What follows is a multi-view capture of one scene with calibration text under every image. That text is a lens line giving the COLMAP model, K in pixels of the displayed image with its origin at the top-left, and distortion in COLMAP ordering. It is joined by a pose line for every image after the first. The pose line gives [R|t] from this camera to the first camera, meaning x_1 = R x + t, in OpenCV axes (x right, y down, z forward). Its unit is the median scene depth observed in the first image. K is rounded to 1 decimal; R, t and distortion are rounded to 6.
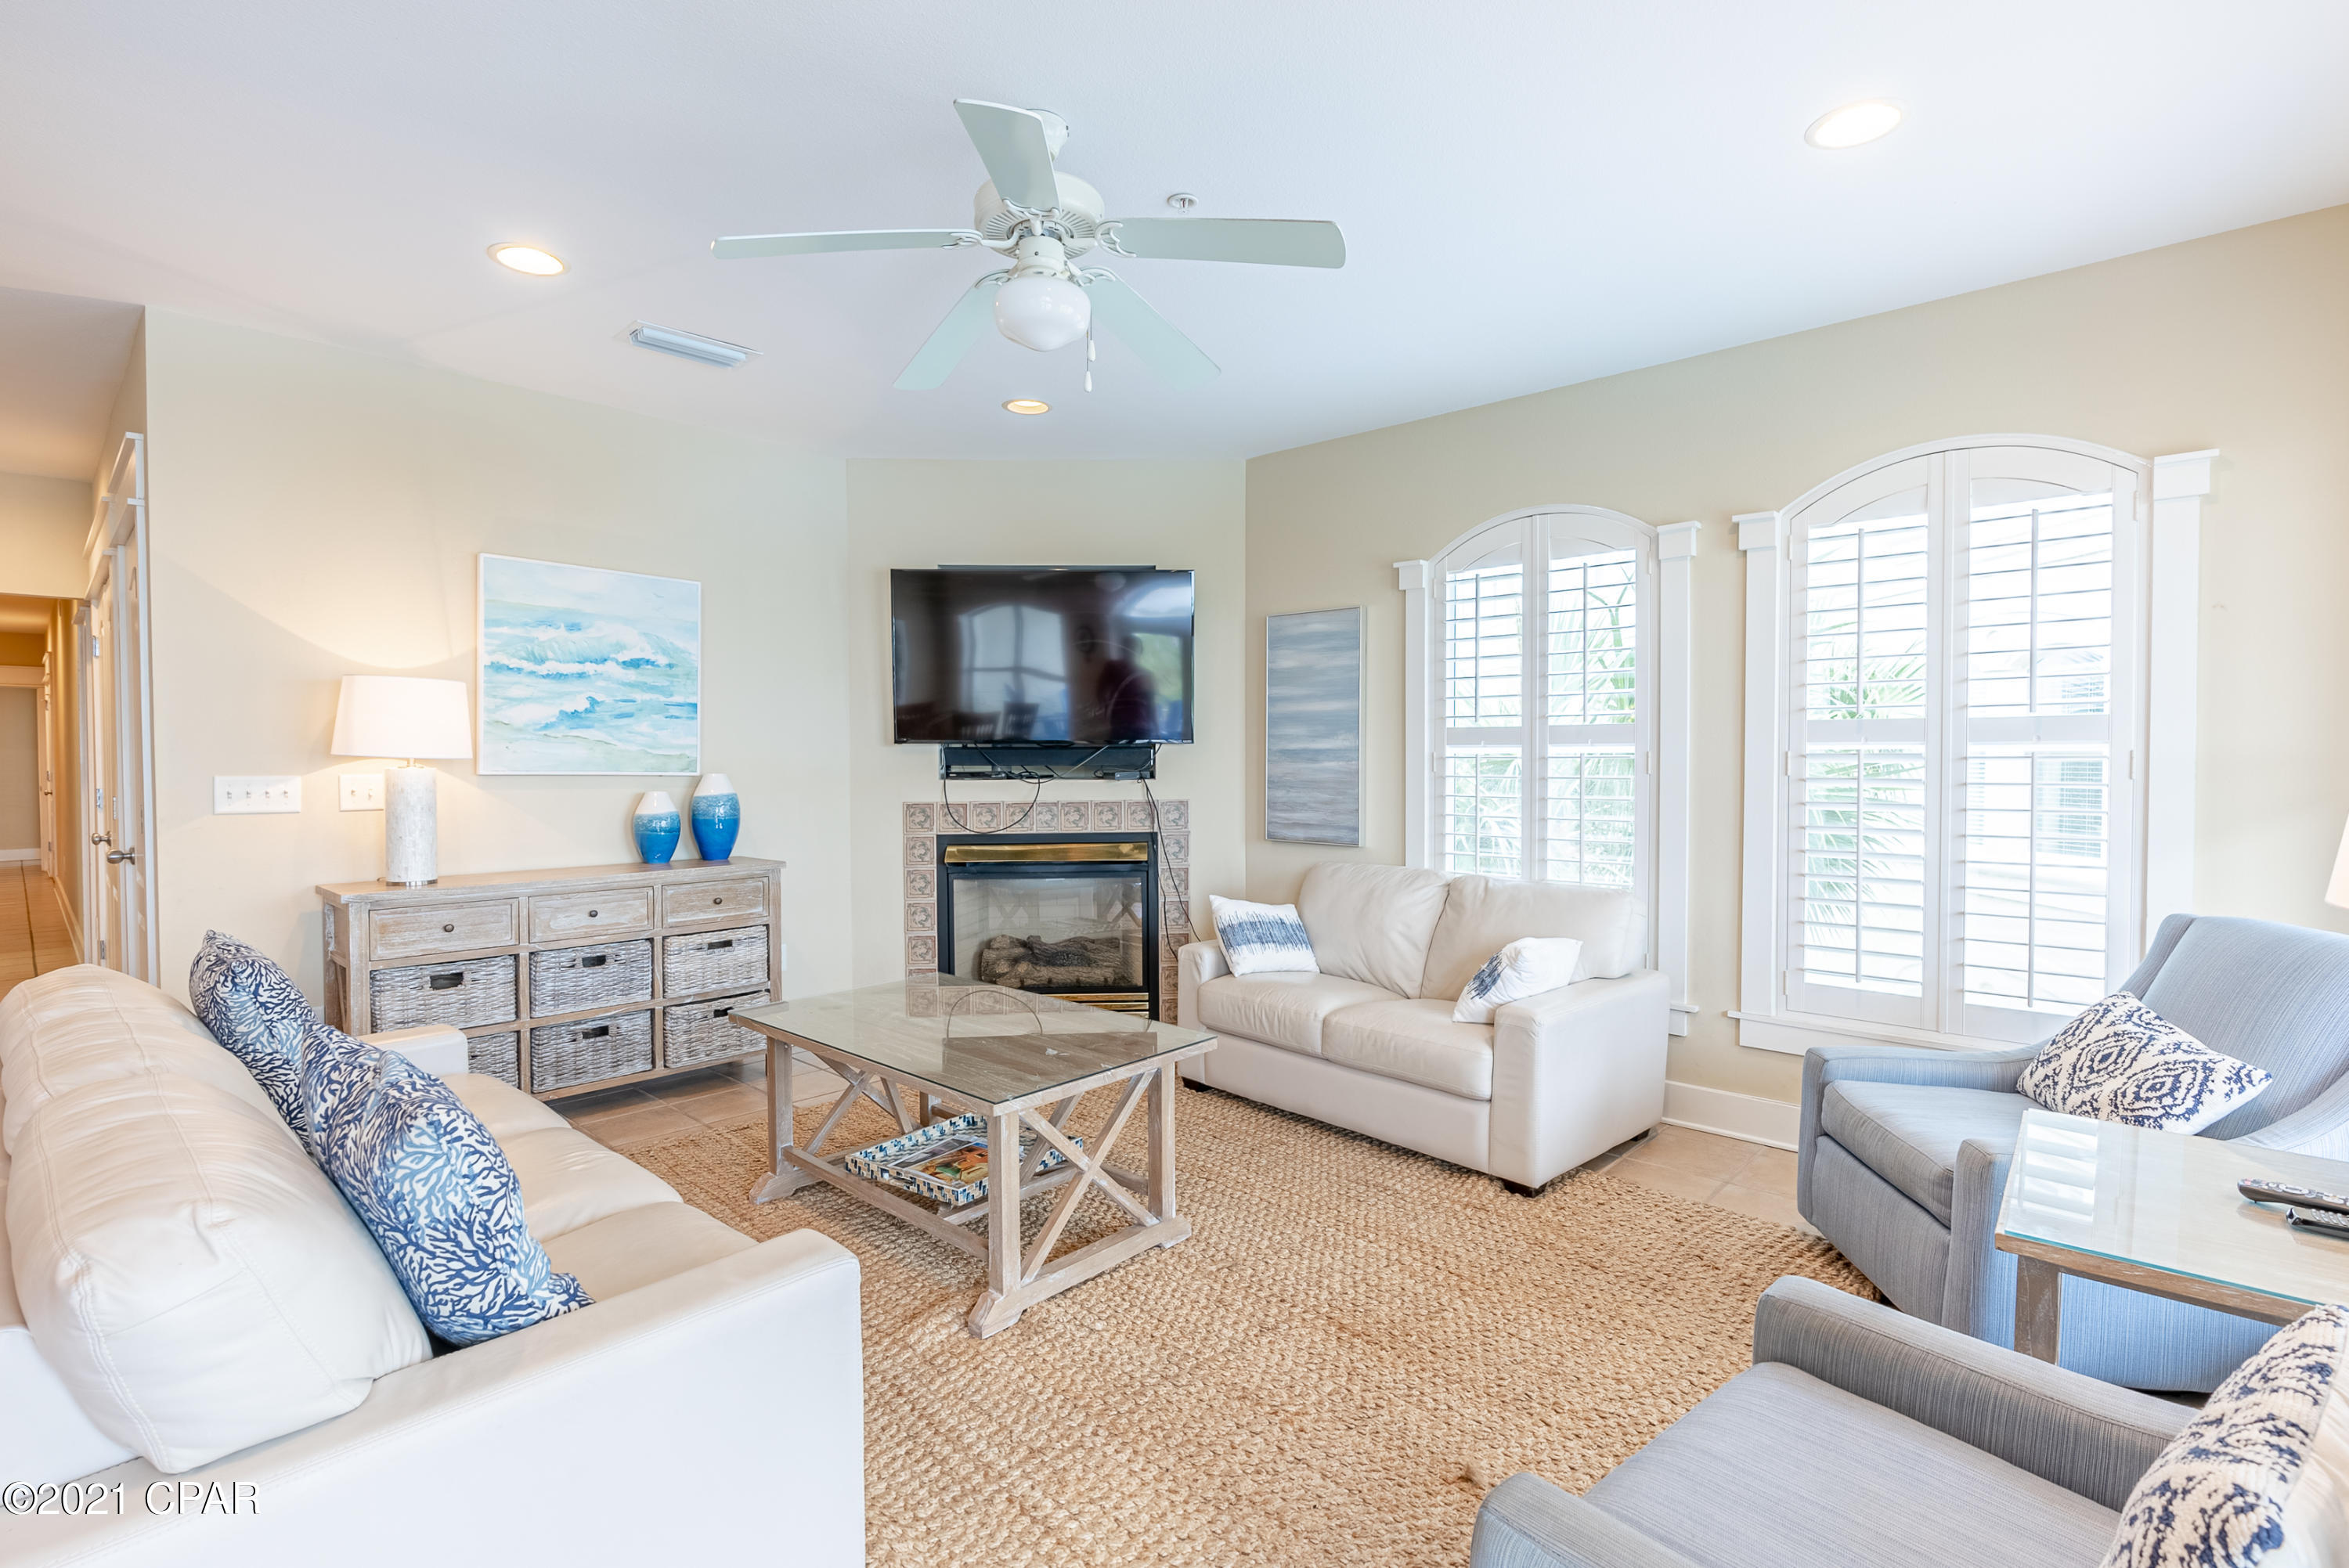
lens RADIAL K [[1080.5, 0, 1167.2], [0, 1080.5, 779.4], [0, 0, 1]] dist [-0.003908, 0.000833]
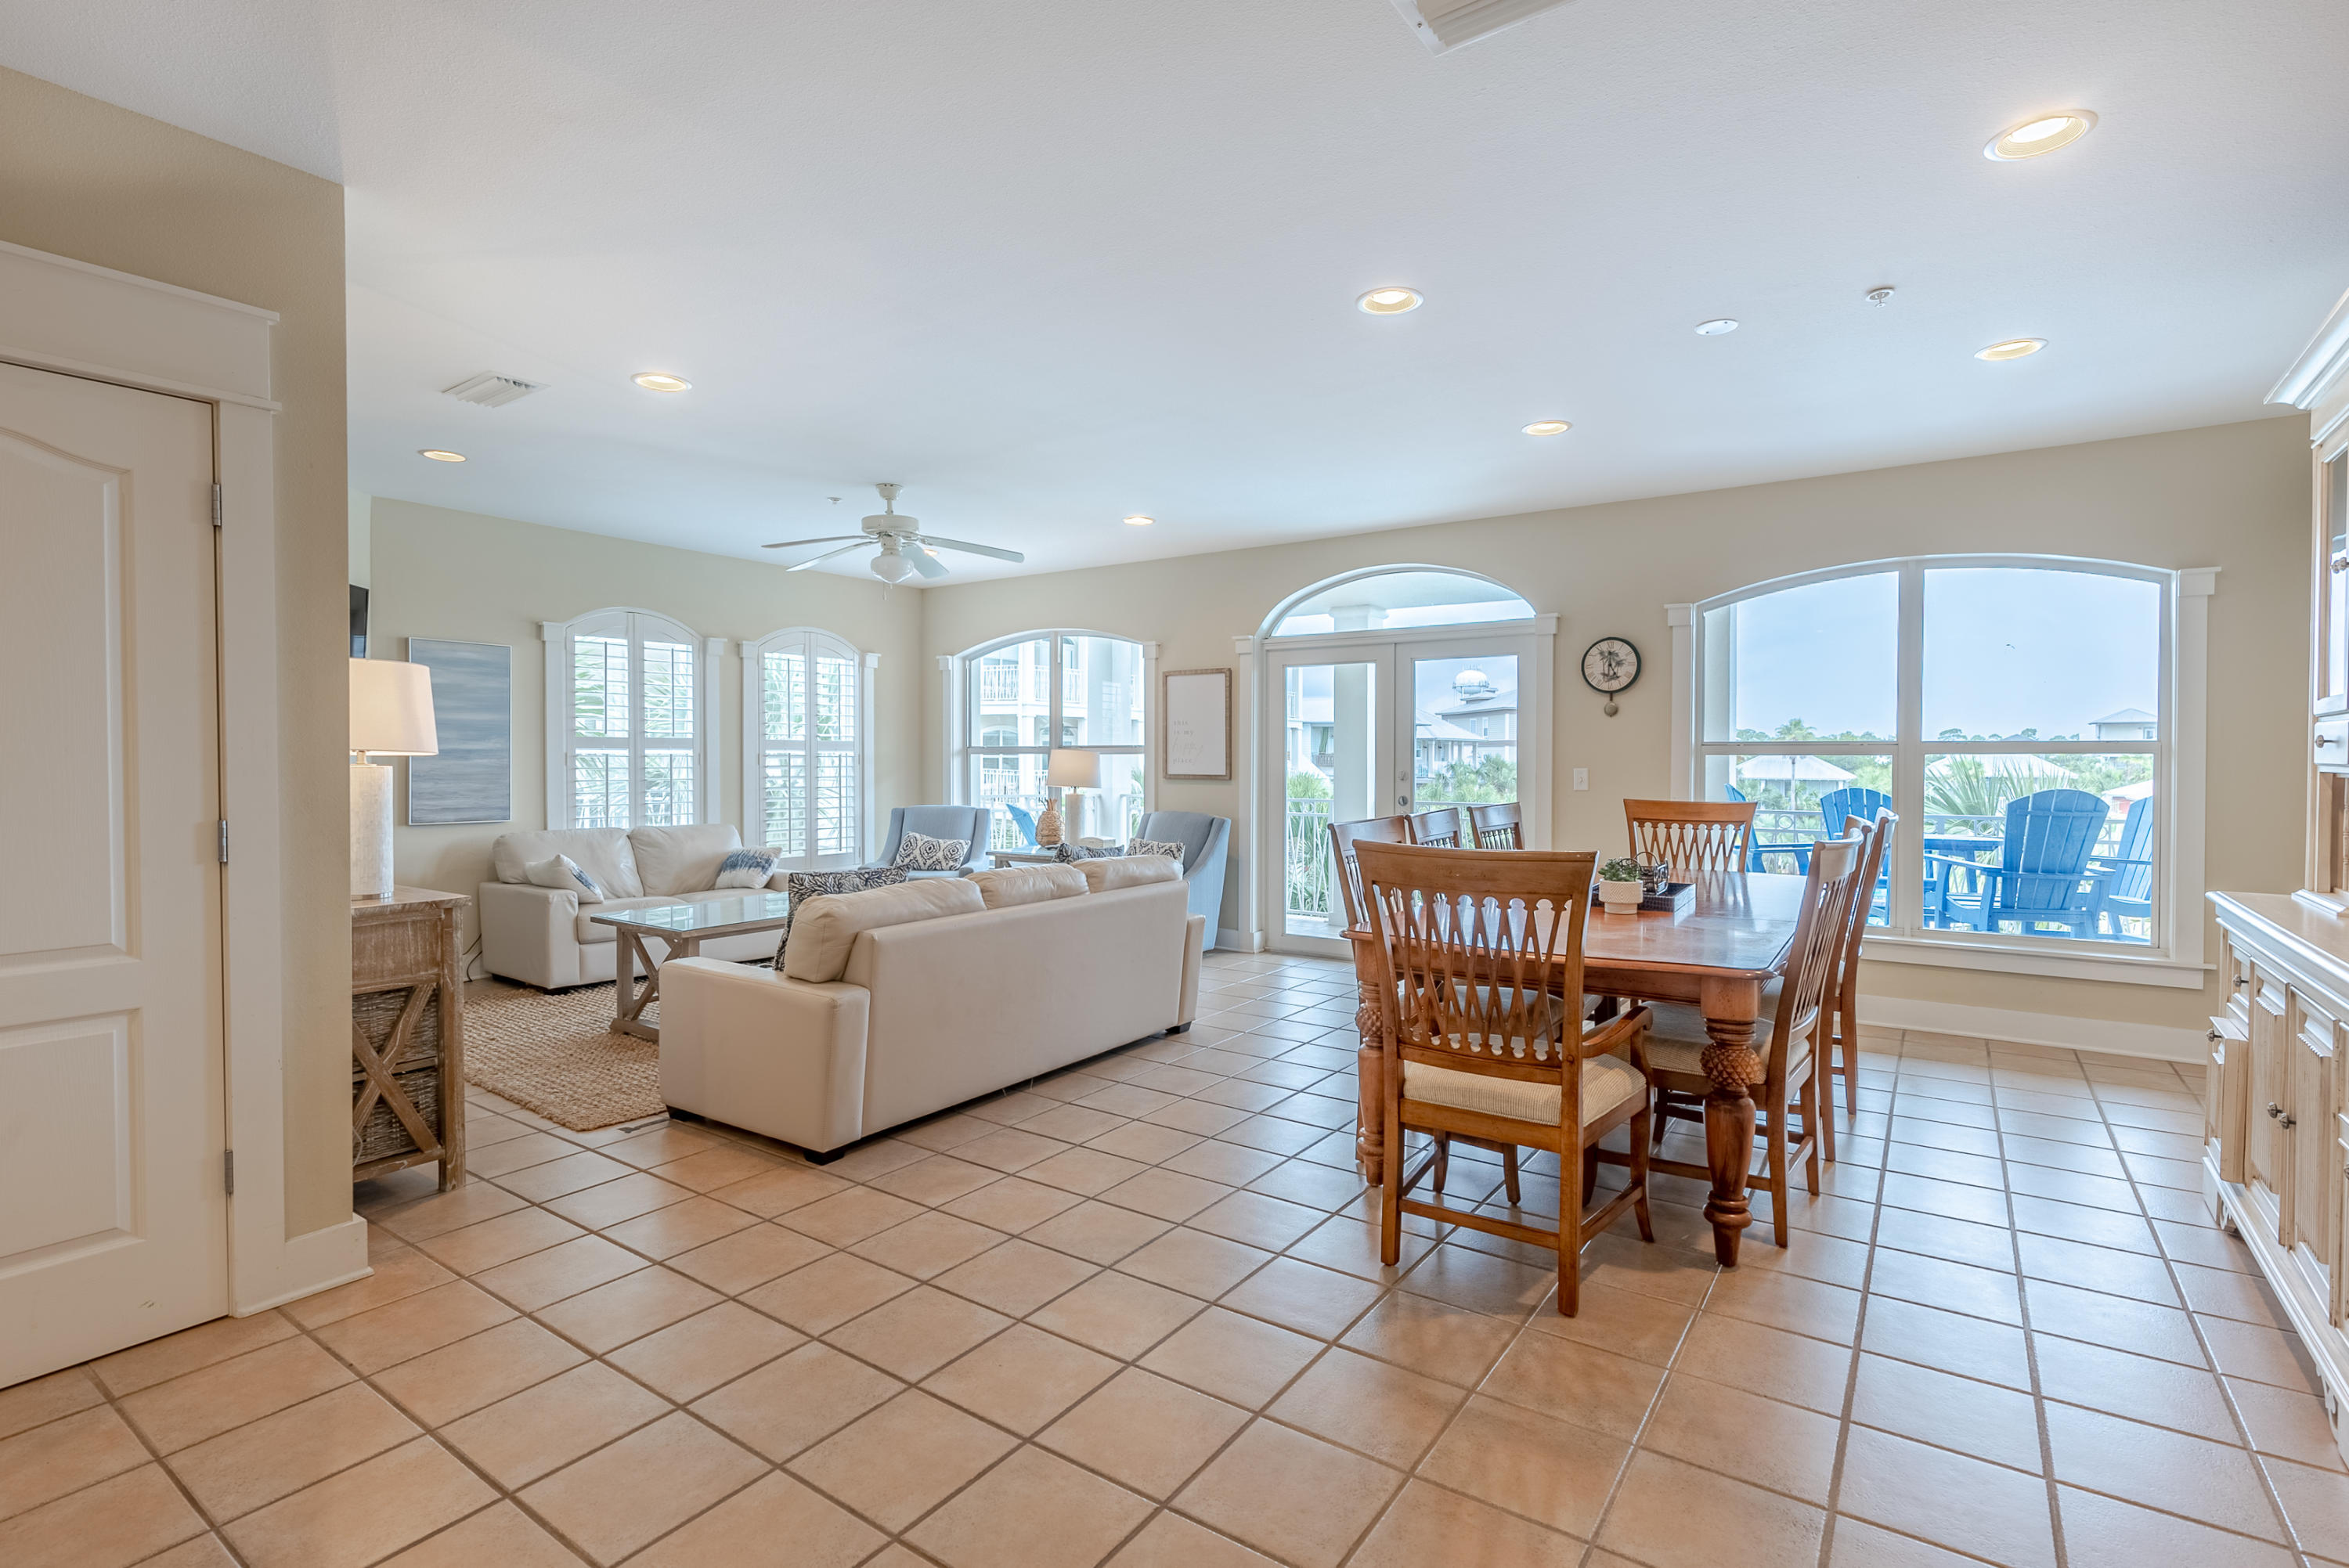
lens RADIAL K [[1080.5, 0, 1187.9], [0, 1080.5, 771.8], [0, 0, 1]] dist [-0.003908, 0.000833]
pose [[-0.133233, -0.015682, 0.990961, -1.428053], [0.026580, 0.999459, 0.019390, -0.003922], [-0.990728, 0.028924, -0.132744, 0.357610]]
